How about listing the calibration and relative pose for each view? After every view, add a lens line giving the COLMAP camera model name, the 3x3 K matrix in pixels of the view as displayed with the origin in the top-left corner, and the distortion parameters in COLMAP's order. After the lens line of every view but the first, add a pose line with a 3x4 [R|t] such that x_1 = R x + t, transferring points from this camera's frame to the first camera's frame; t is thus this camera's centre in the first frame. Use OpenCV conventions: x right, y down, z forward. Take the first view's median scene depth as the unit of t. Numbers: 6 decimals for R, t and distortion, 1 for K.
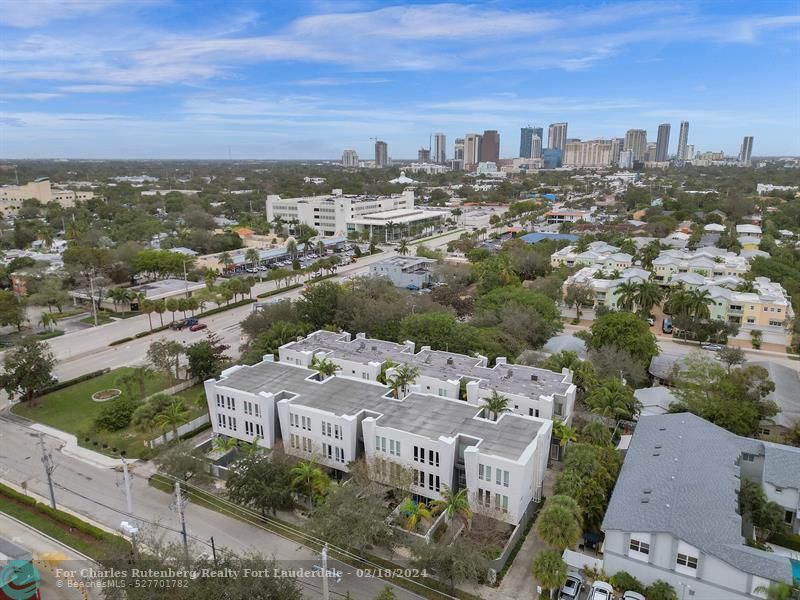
lens RADIAL K [[564.9, 0, 398.1], [0, 564.9, 299.0], [0, 0, 1]] dist [0.077068, -0.075908]
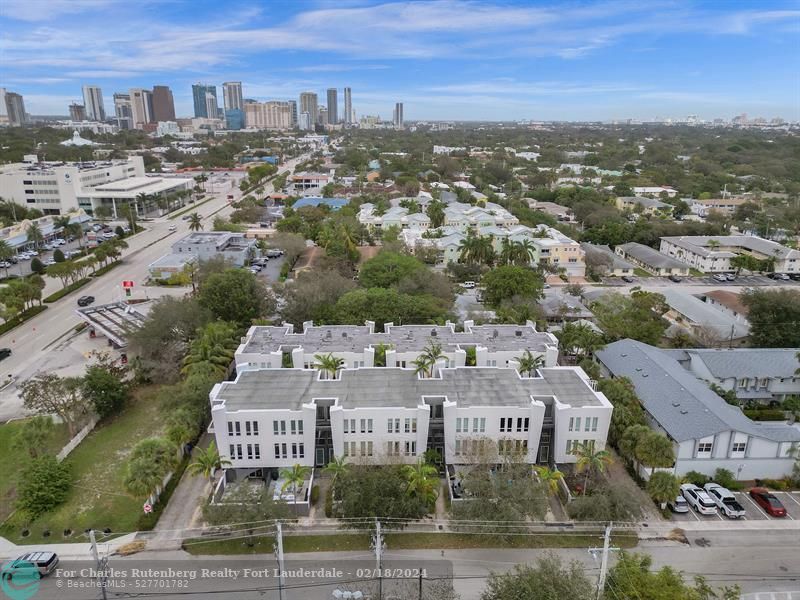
lens RADIAL K [[573.6, 0, 395.3], [0, 573.6, 296.7], [0, 0, 1]] dist [0.076707, -0.076053]
pose [[0.853918, -0.142976, 0.500381, -0.139368], [0.114453, 0.989573, 0.087436, -0.014732], [-0.507665, -0.017394, 0.861379, 0.049369]]
